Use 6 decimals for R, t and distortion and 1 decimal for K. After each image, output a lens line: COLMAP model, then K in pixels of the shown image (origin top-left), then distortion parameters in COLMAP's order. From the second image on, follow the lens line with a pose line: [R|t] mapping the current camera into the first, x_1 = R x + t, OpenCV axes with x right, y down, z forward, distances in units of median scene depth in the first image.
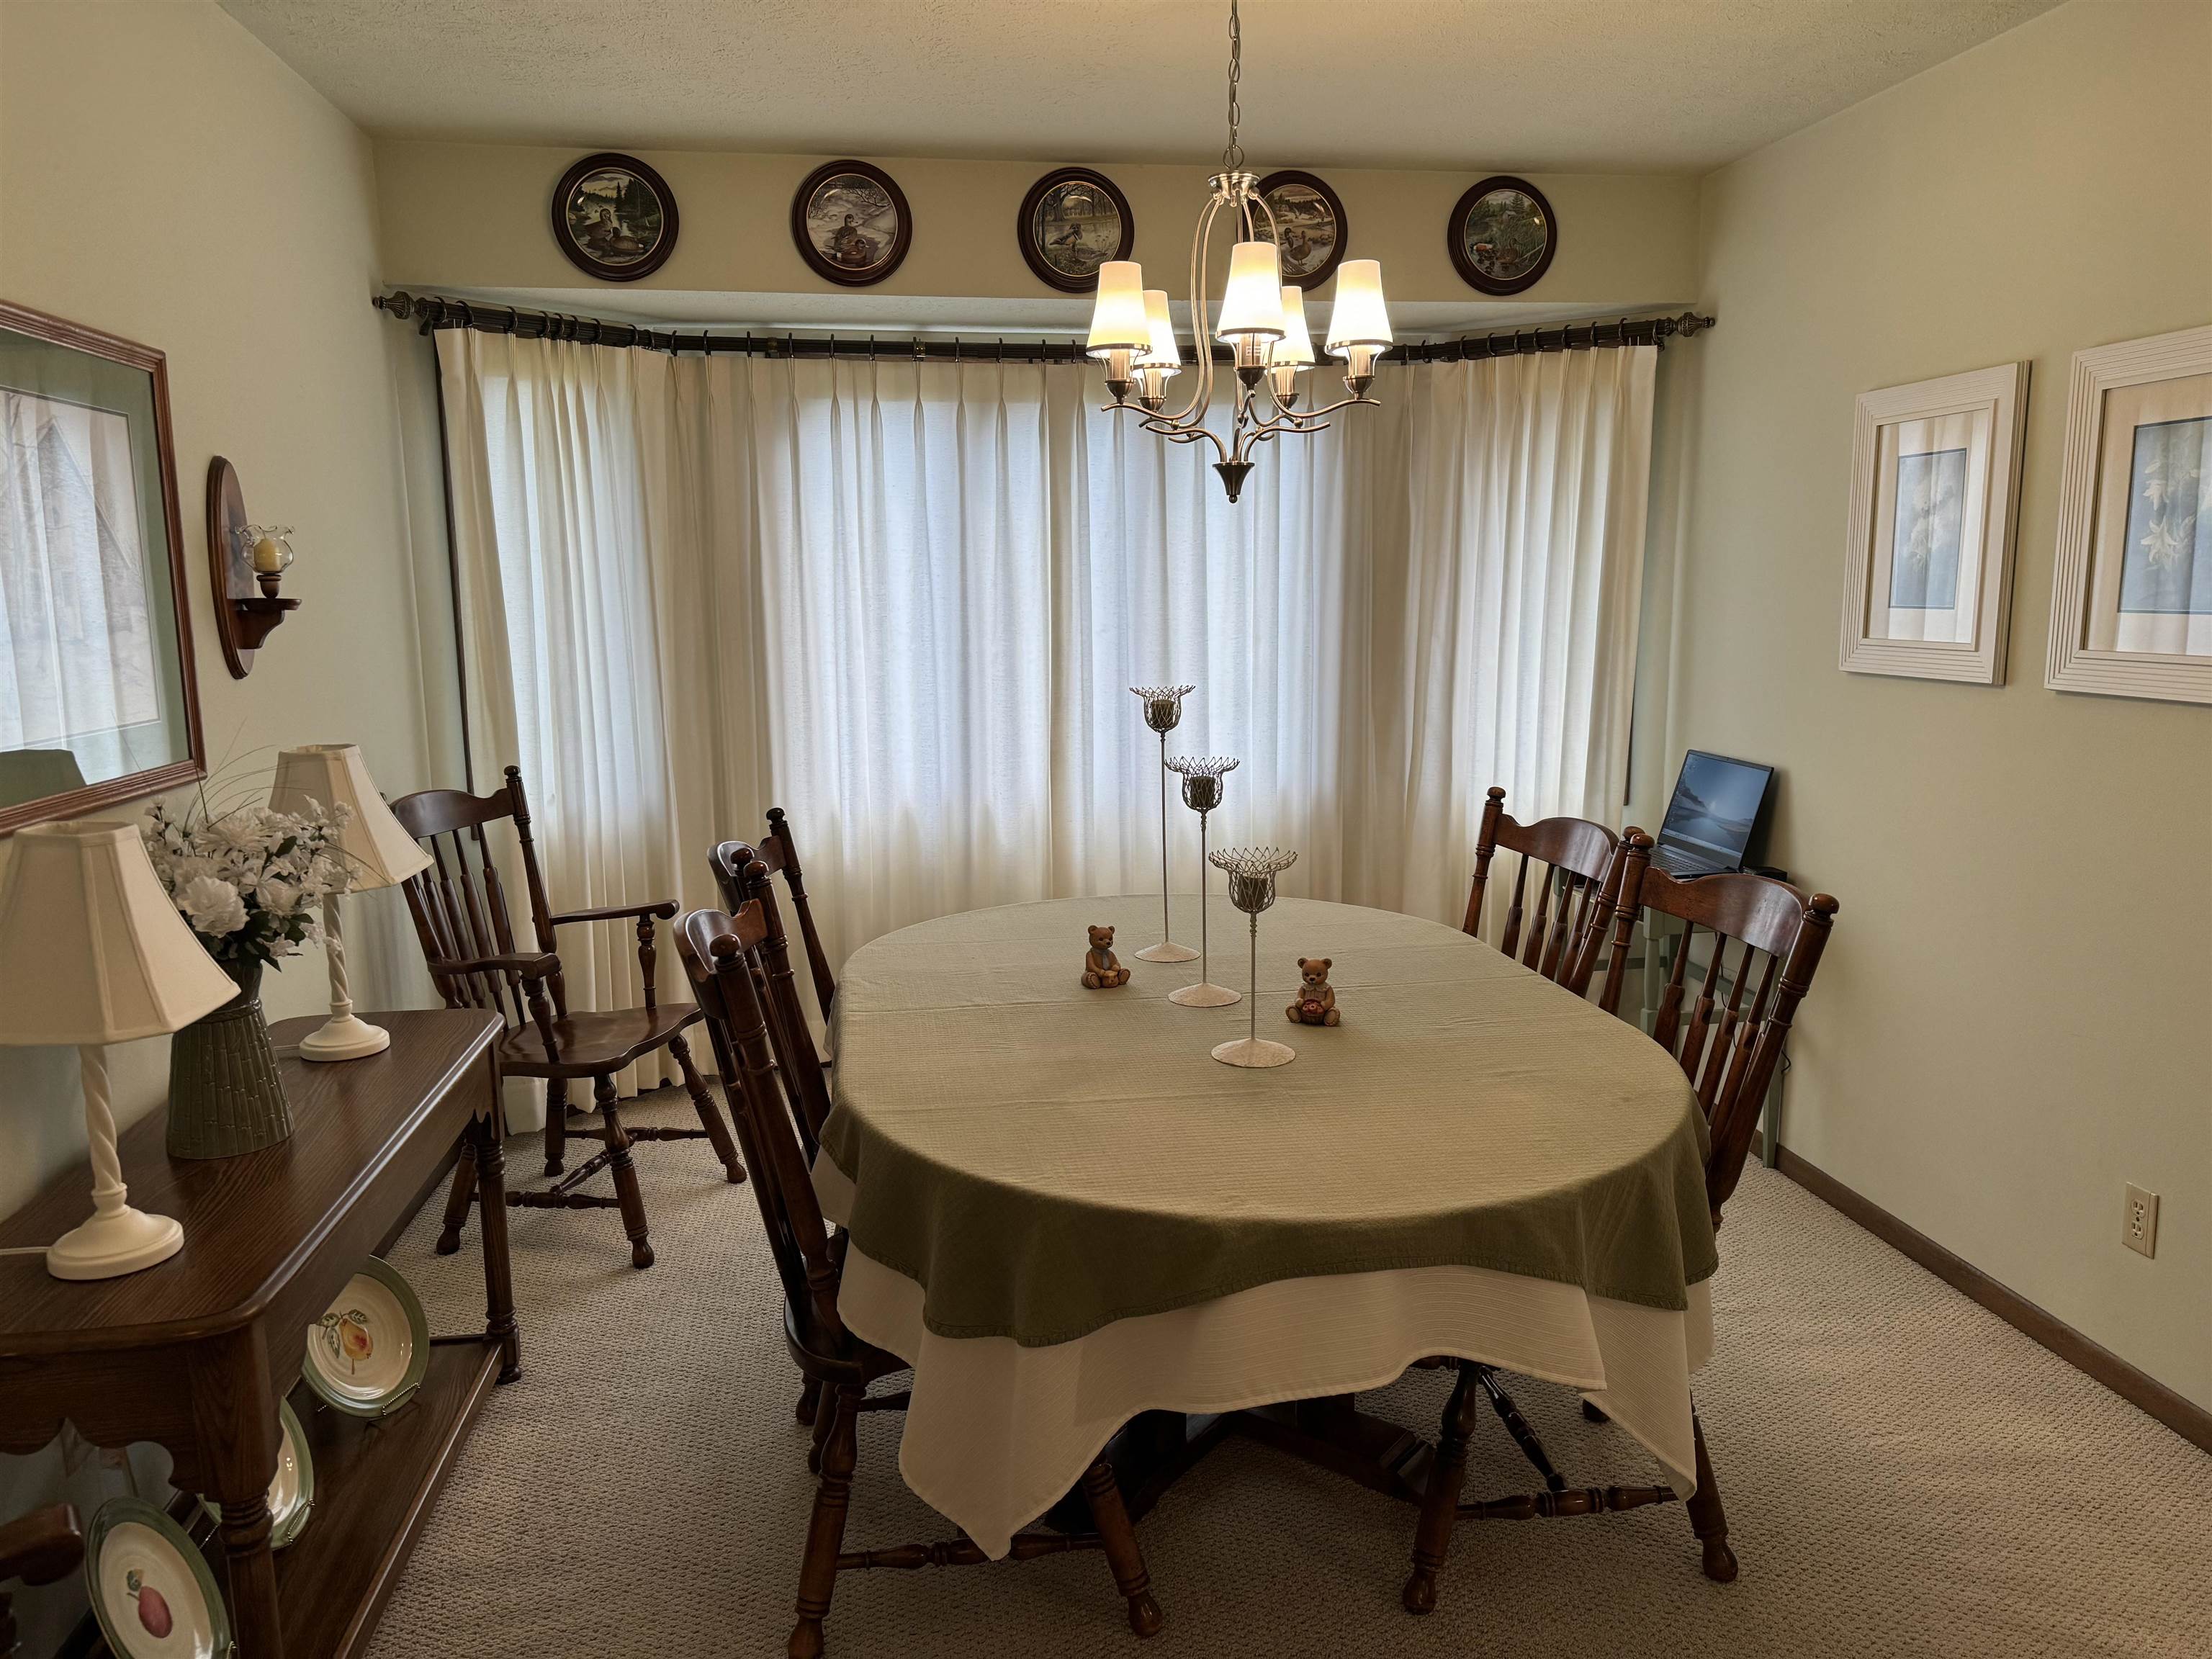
lens RADIAL K [[1545.4, 0, 1091.4], [0, 1545.4, 849.5], [0, 0, 1]] dist [0.078704, -0.092588]
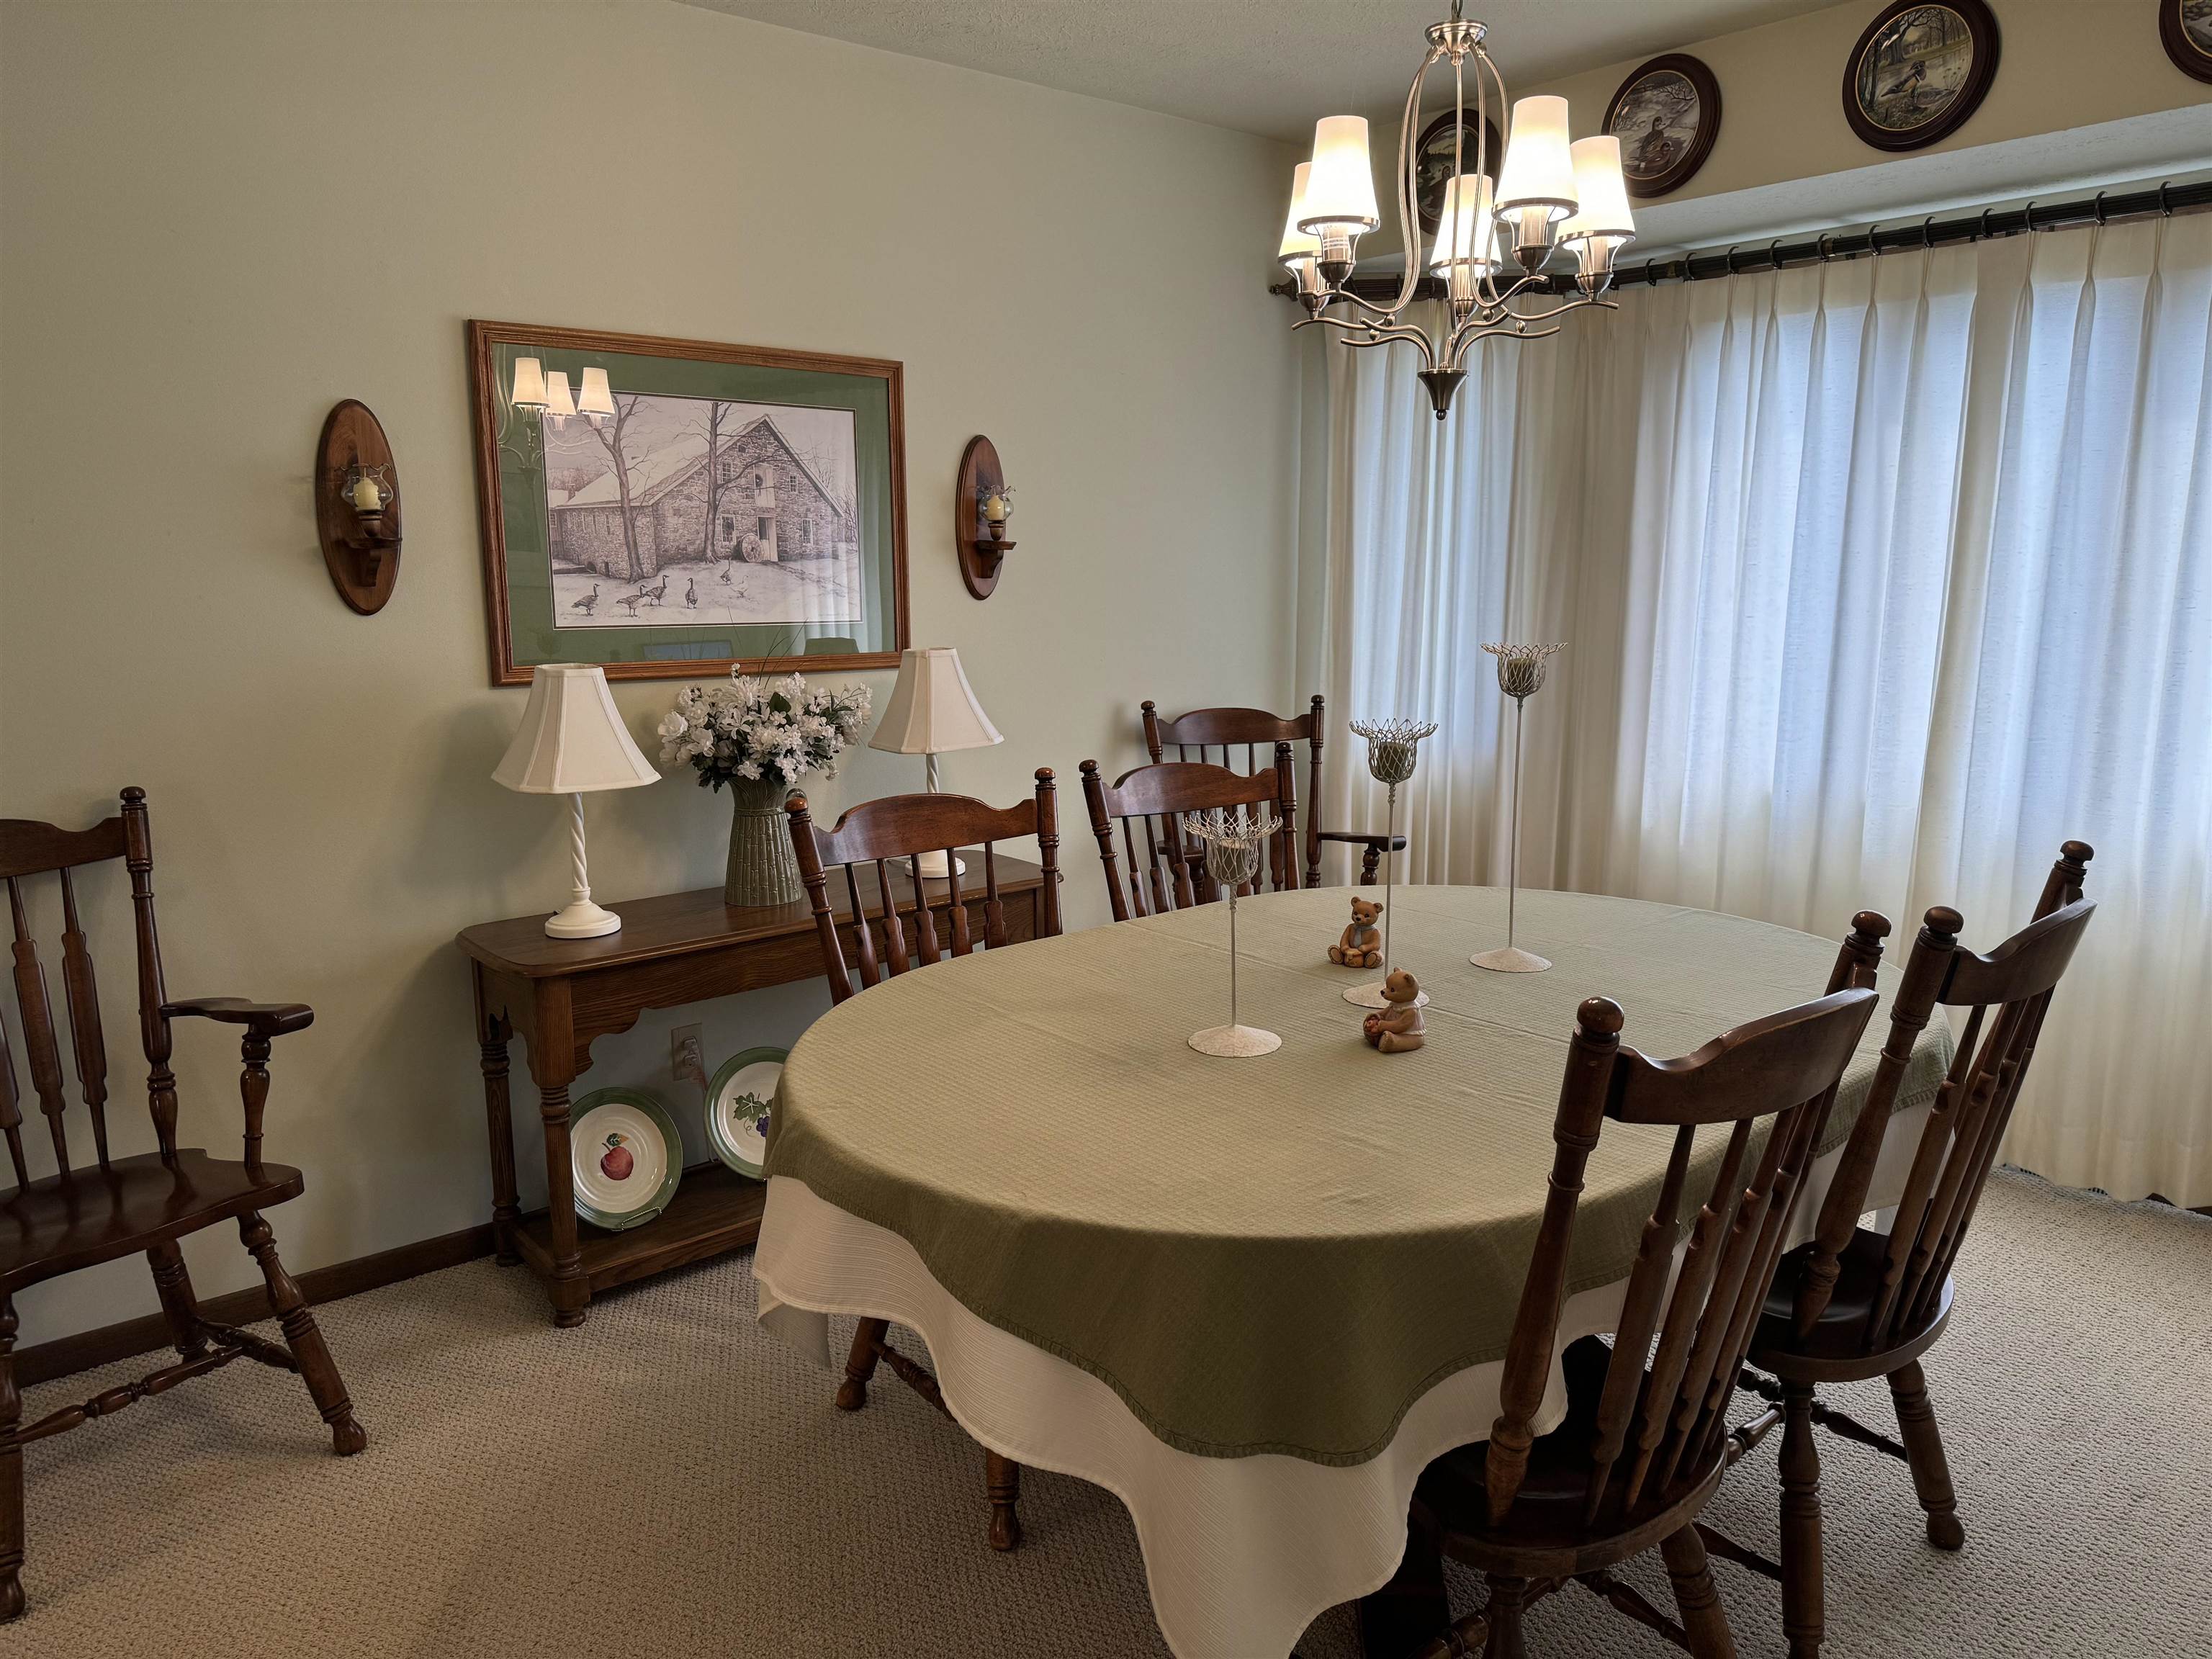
lens RADIAL K [[1545.4, 0, 1106.1], [0, 1545.4, 829.9], [0, 0, 1]] dist [0.078704, -0.092588]
pose [[0.527445, 0.158540, -0.834666, 0.489926], [-0.148469, 0.984517, 0.093182, -0.038275], [0.836516, 0.074774, 0.542817, 0.269495]]
